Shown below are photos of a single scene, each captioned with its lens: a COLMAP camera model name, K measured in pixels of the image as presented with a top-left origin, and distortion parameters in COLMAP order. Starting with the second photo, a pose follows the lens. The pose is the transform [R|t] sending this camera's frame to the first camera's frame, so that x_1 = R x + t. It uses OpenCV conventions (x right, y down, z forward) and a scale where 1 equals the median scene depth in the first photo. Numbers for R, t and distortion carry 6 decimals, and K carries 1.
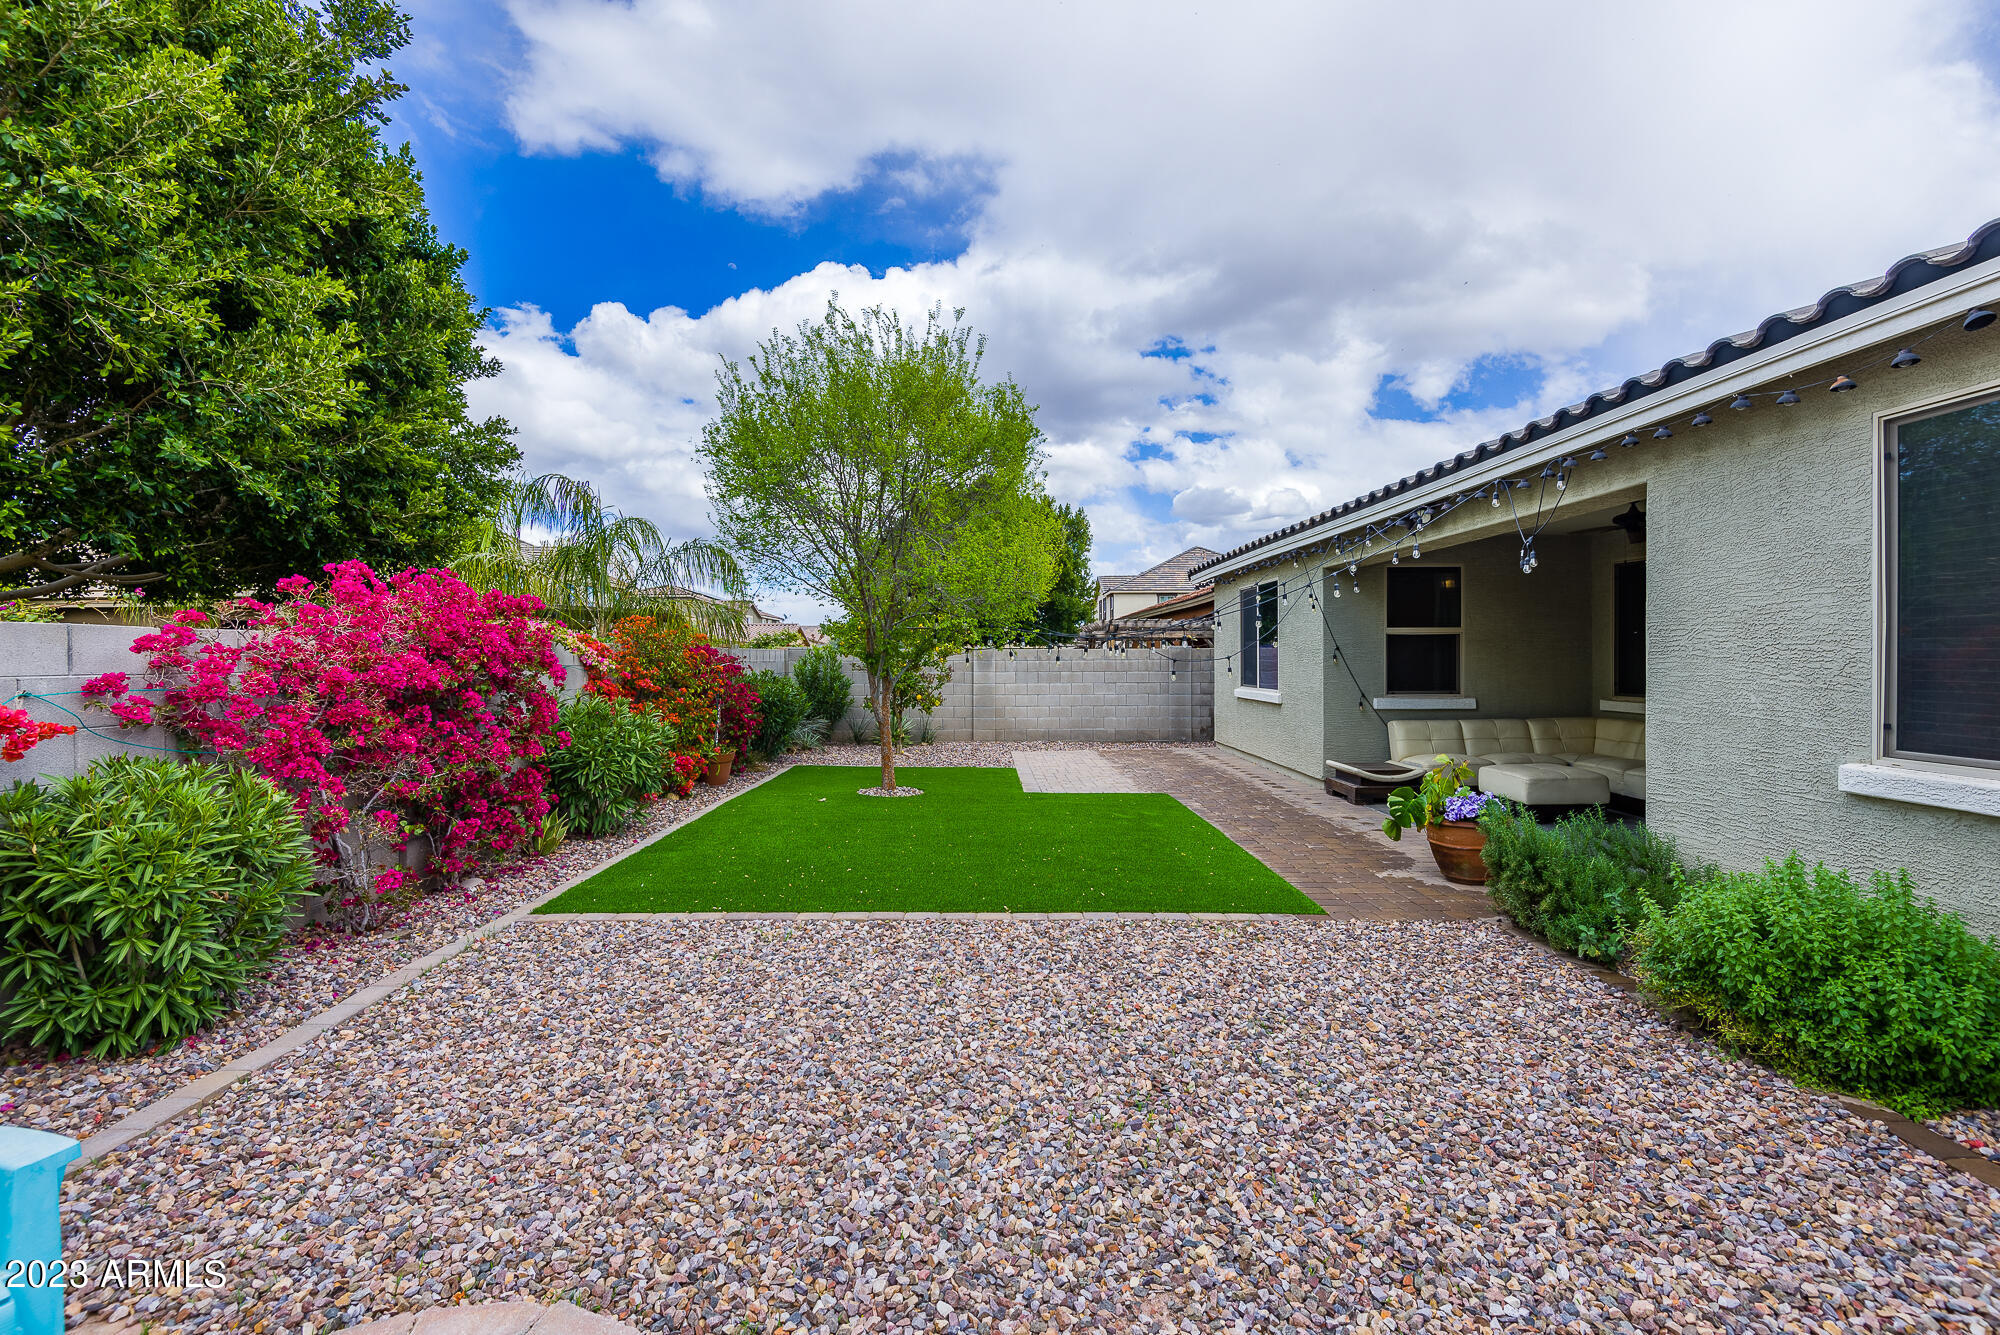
lens RADIAL K [[903.6, 0, 1007.9], [0, 903.6, 663.6], [0, 0, 1]] dist [0.010167, -0.005569]
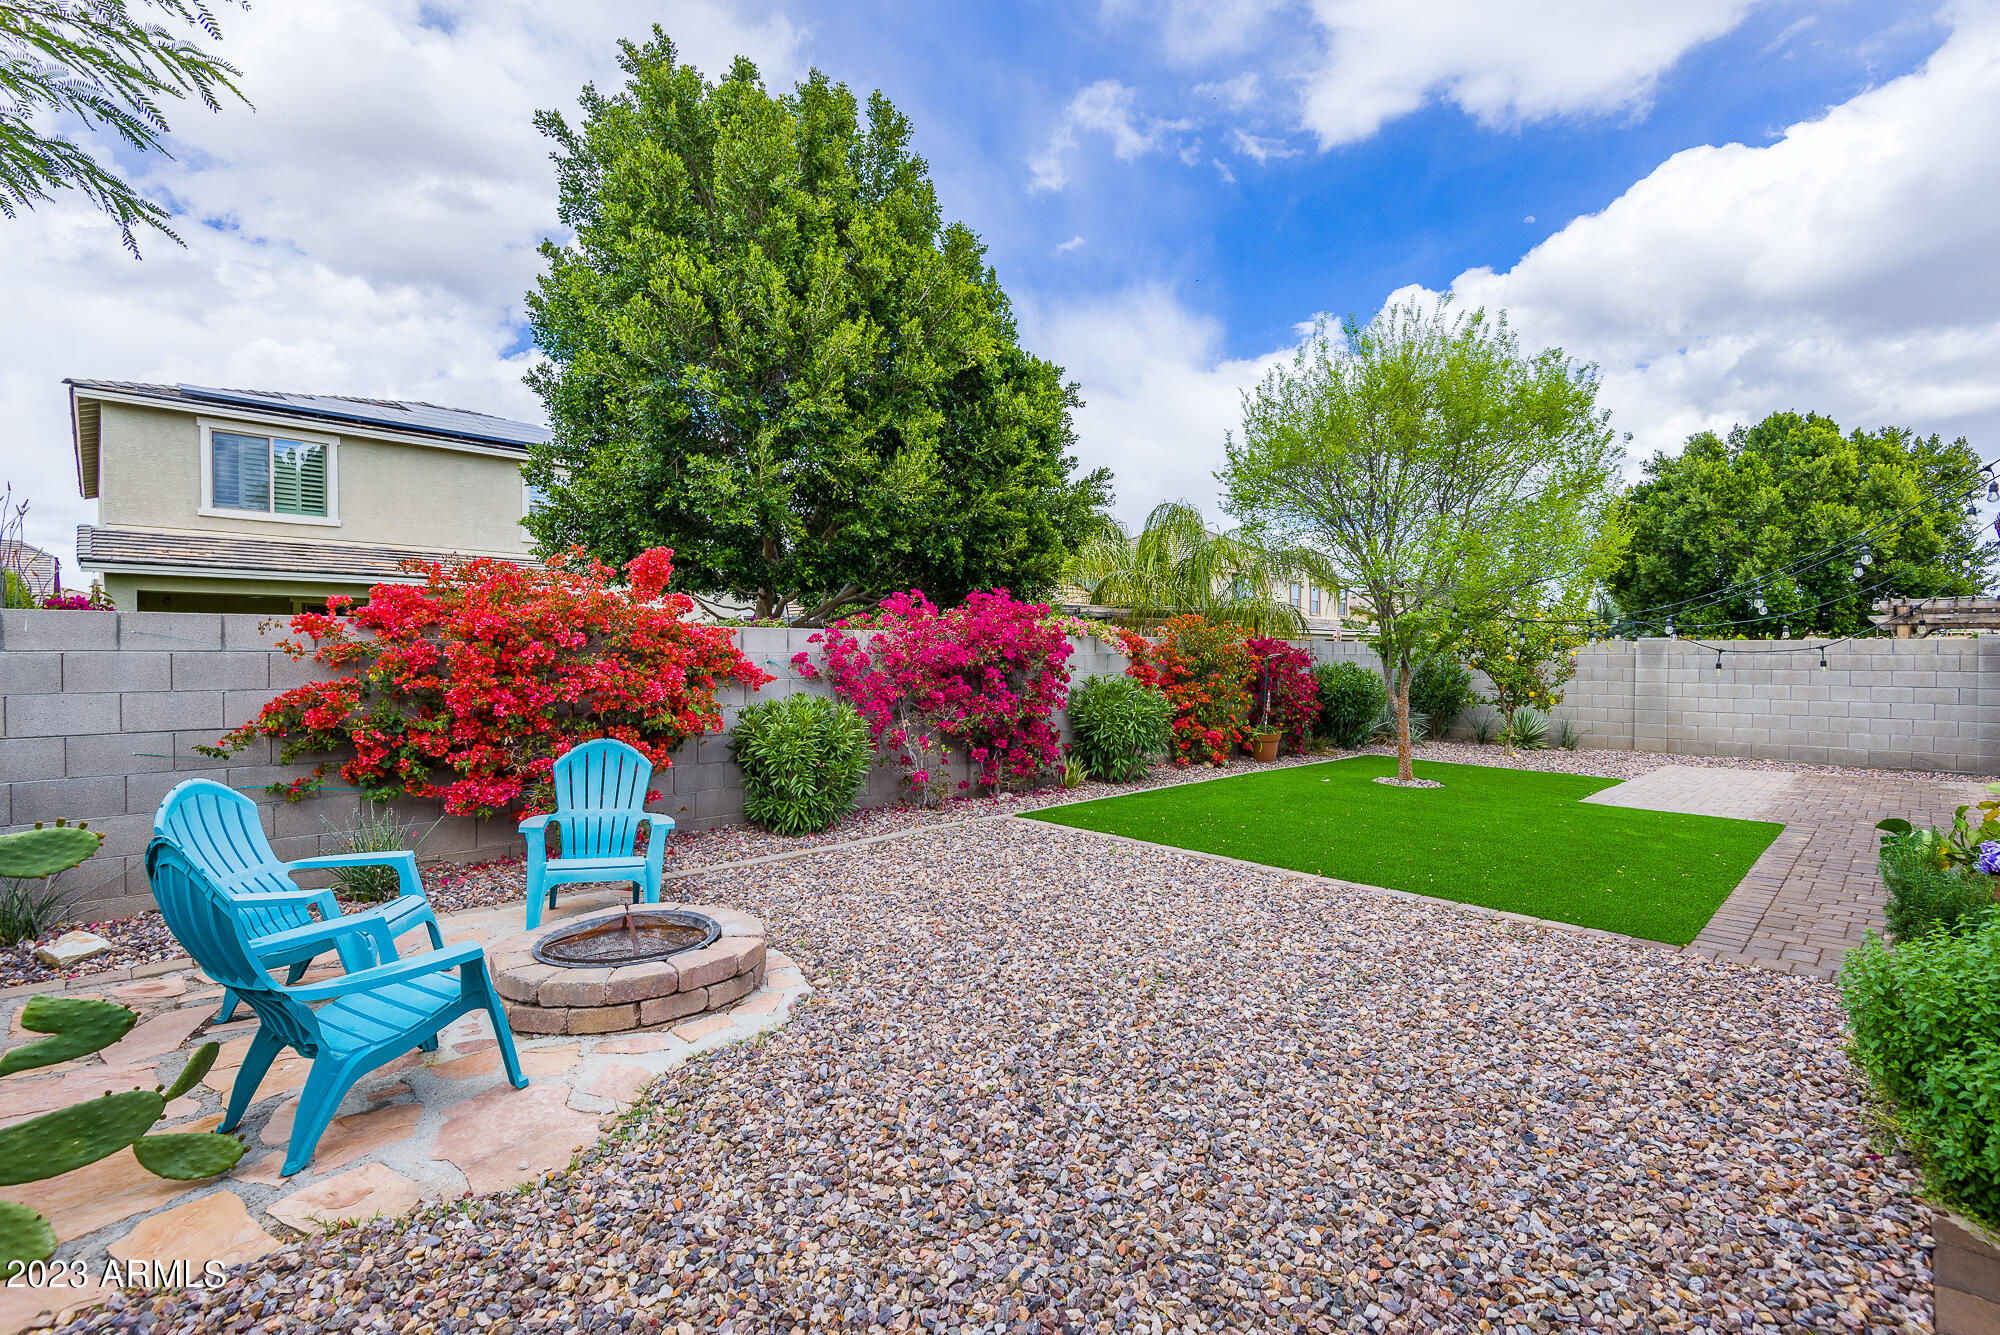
lens RADIAL K [[903.6, 0, 994.5], [0, 903.6, 660.6], [0, 0, 1]] dist [0.010167, -0.005569]
pose [[0.688170, 0.007763, -0.725508, 0.534968], [-0.008143, 0.999962, 0.002976, 0.013283], [0.725504, 0.003860, 0.688207, -0.052034]]
